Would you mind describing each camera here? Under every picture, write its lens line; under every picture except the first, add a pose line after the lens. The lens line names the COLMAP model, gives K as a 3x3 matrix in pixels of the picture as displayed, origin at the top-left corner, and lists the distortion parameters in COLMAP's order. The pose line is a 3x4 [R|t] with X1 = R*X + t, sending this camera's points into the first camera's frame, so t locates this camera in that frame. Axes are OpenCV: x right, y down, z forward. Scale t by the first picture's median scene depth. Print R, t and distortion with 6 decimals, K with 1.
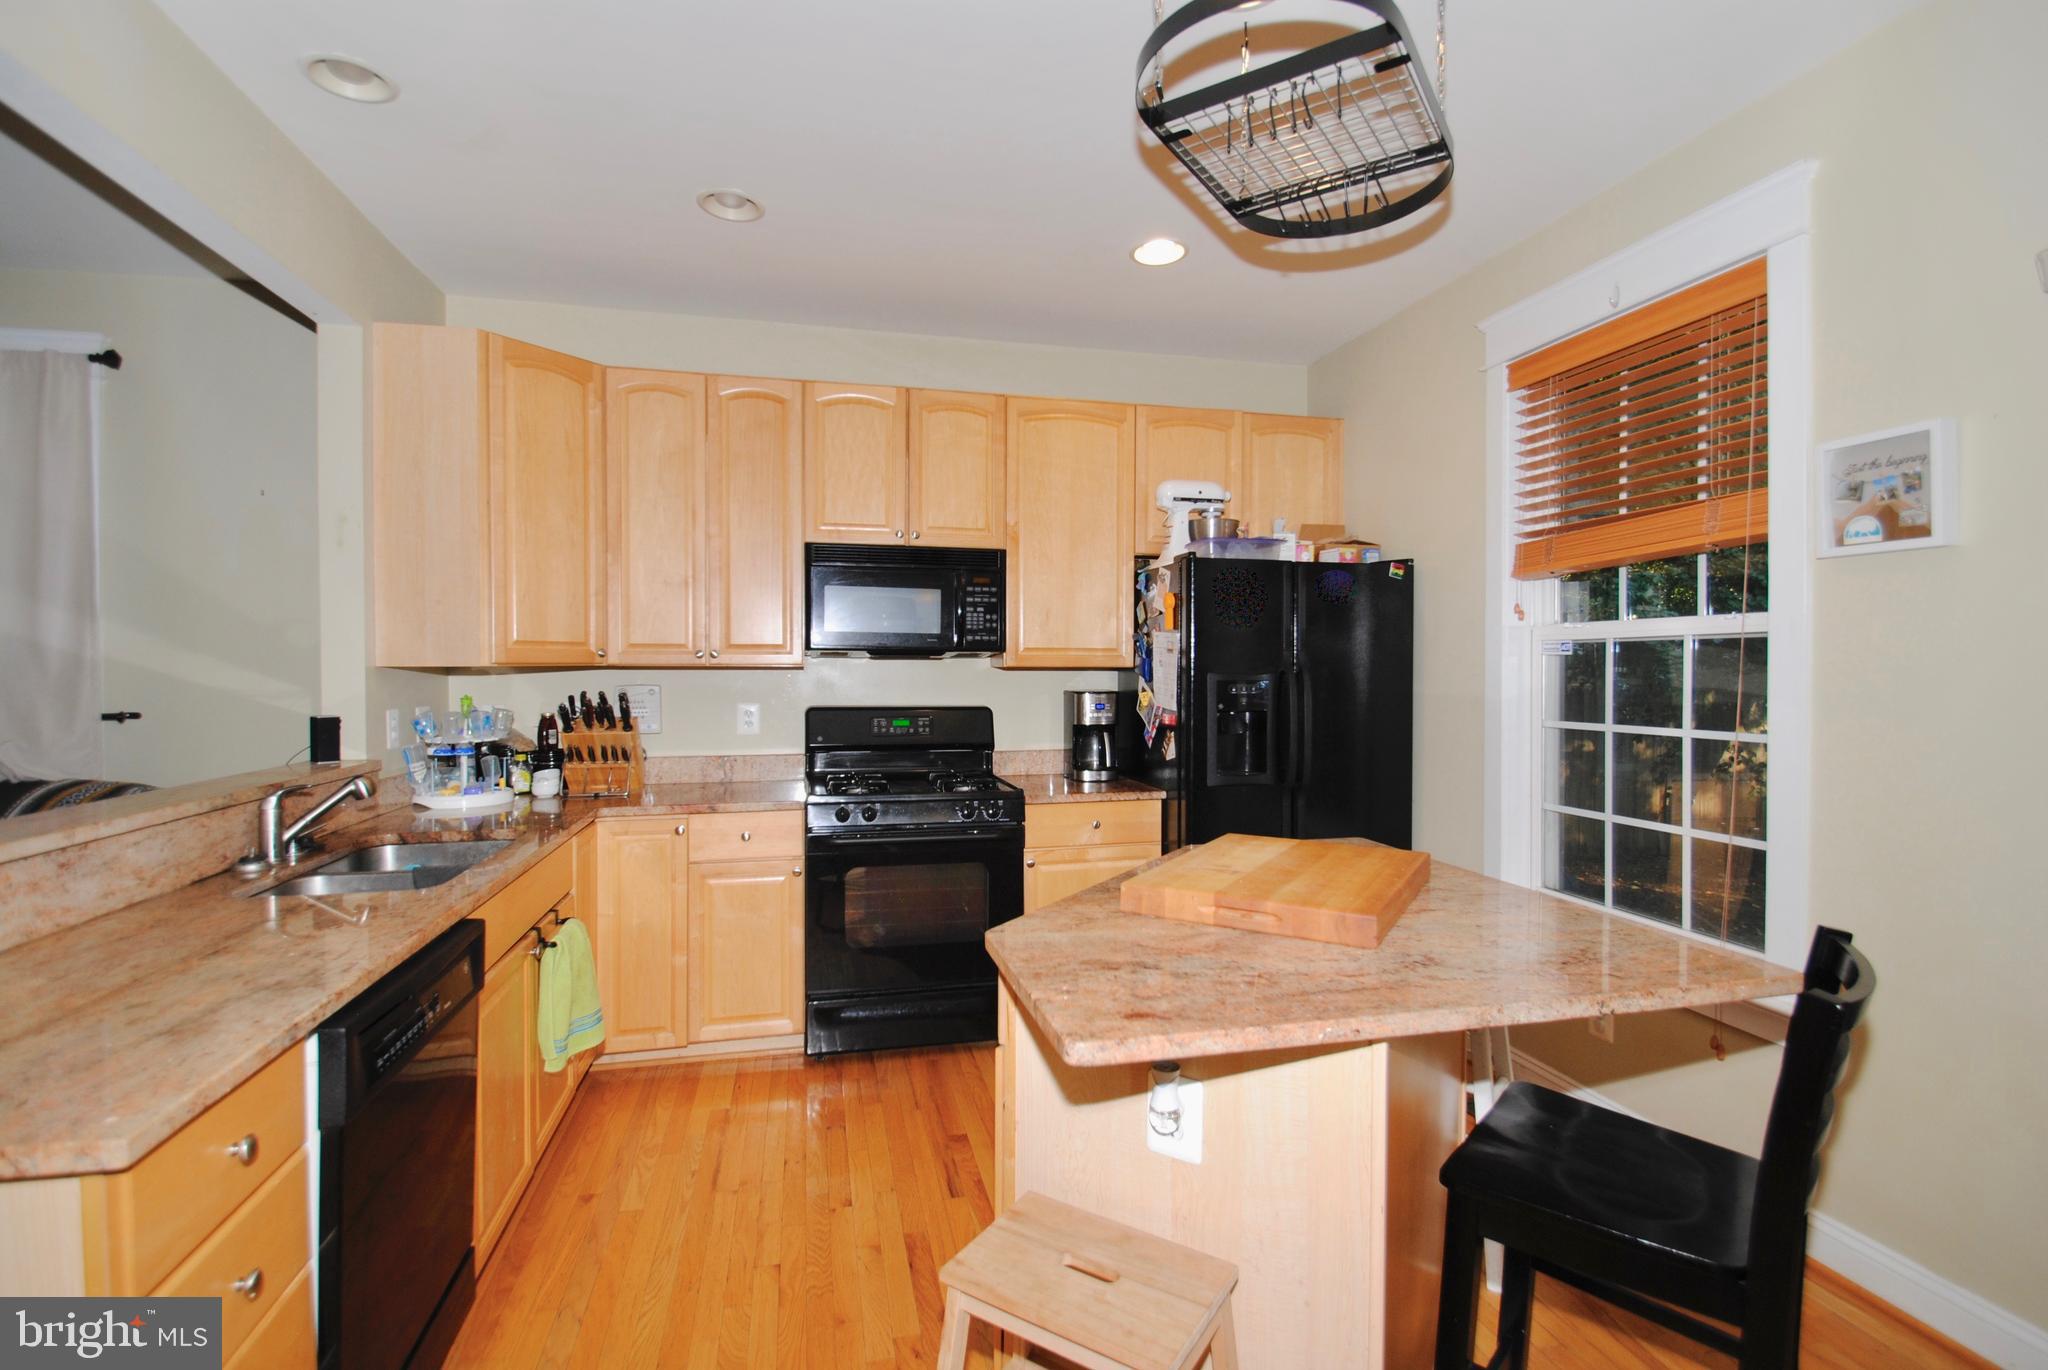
lens RADIAL K [[941.6, 0, 1026.5], [0, 941.6, 680.4], [0, 0, 1]] dist [0.000212, -0.014560]
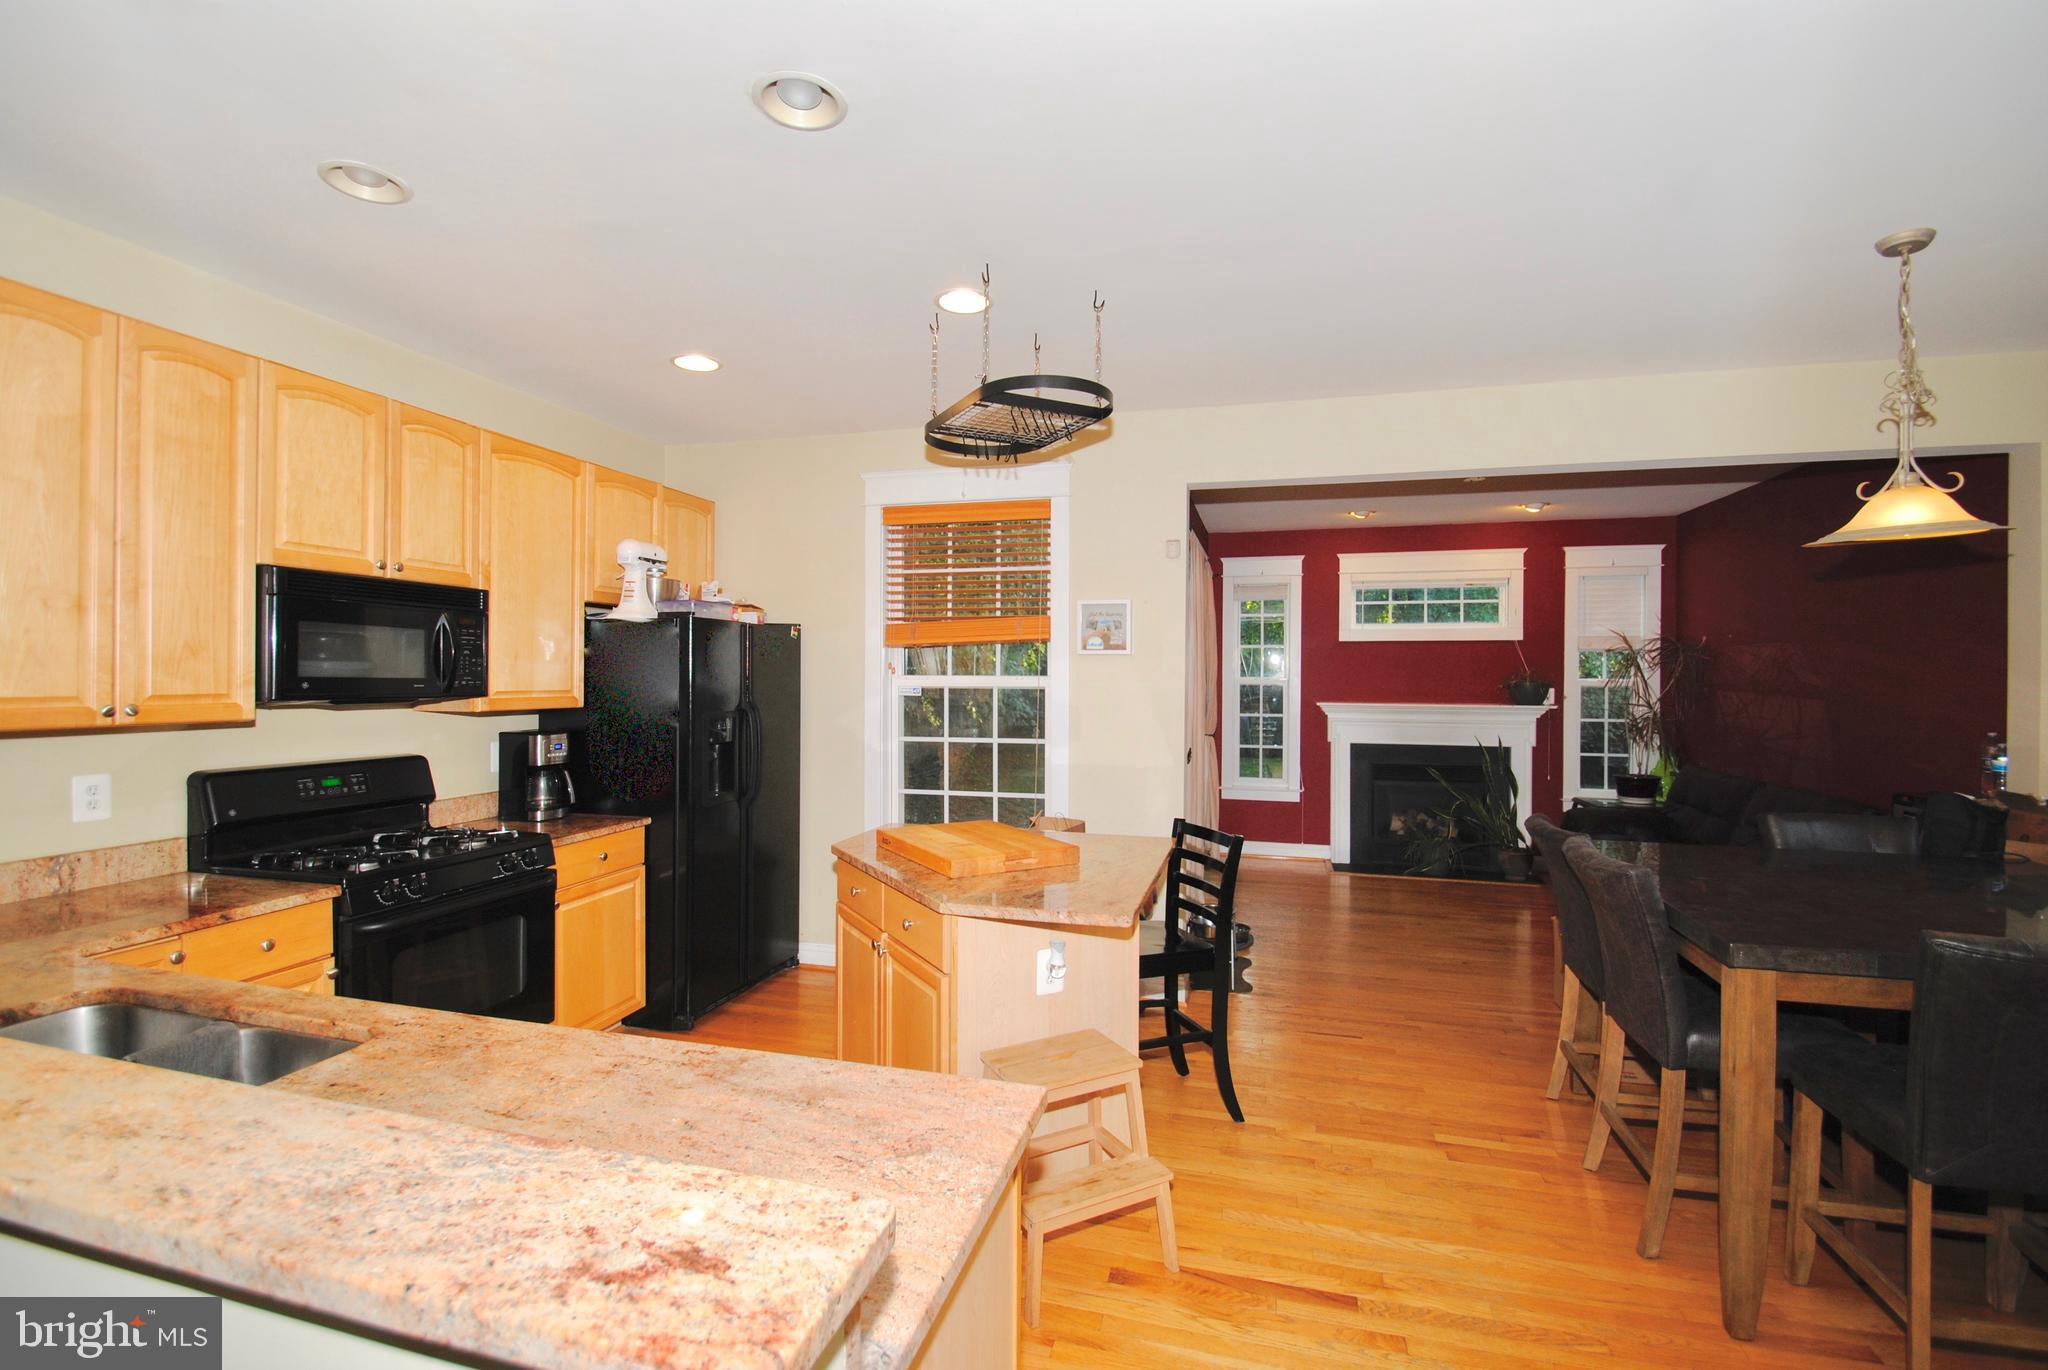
lens RADIAL K [[900.0, 0, 1024.5], [0, 900.0, 678.9], [0, 0, 1]] dist [0.016954, -0.017865]
pose [[0.481256, -0.001704, 0.876578, -0.633102], [0.008419, 0.999961, -0.002678, -0.046350], [-0.876540, 0.008668, 0.481252, 0.085092]]
